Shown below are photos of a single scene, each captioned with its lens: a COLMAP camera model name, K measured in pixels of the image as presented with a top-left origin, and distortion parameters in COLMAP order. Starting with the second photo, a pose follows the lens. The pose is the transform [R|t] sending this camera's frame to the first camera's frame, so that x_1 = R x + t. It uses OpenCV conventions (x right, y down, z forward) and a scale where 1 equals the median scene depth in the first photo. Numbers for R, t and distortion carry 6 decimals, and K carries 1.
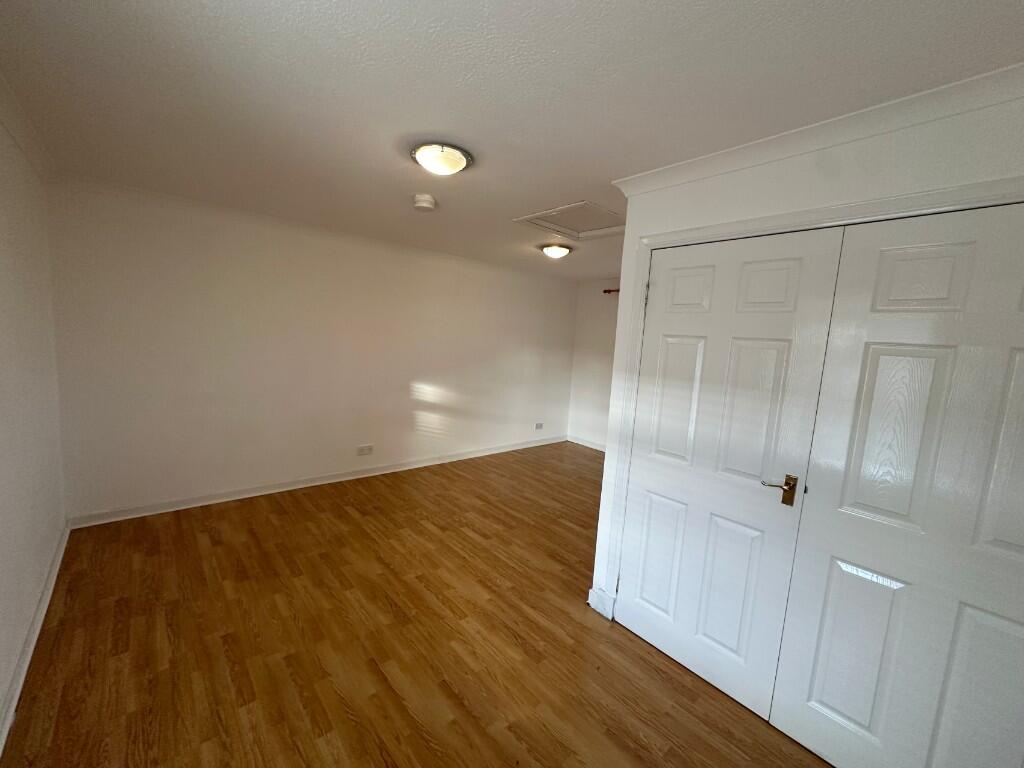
lens RADIAL K [[408.1, 0, 512.0], [0, 408.1, 384.0], [0, 0, 1]] dist [-0.005322, -0.000033]
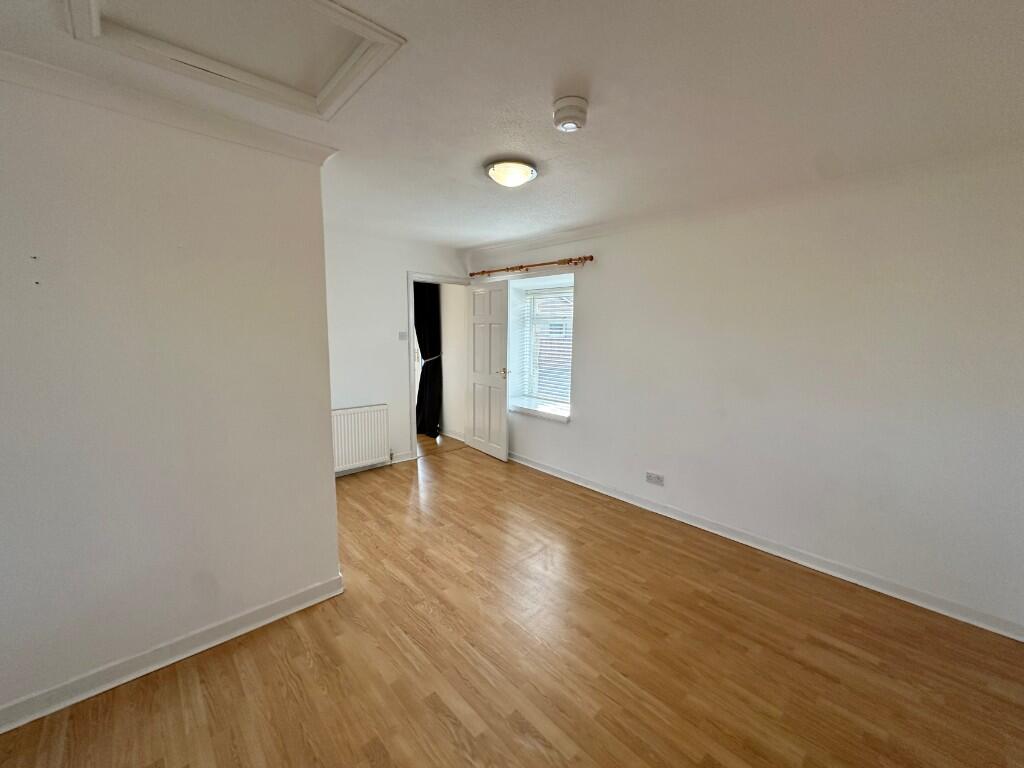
lens RADIAL K [[408.1, 0, 512.0], [0, 408.1, 384.0], [0, 0, 1]] dist [-0.005322, -0.000033]
pose [[-0.996541, -0.076823, -0.031698, -0.151208], [-0.082305, 0.965146, 0.248431, -0.215385], [0.011508, 0.250181, -0.968131, 1.860596]]
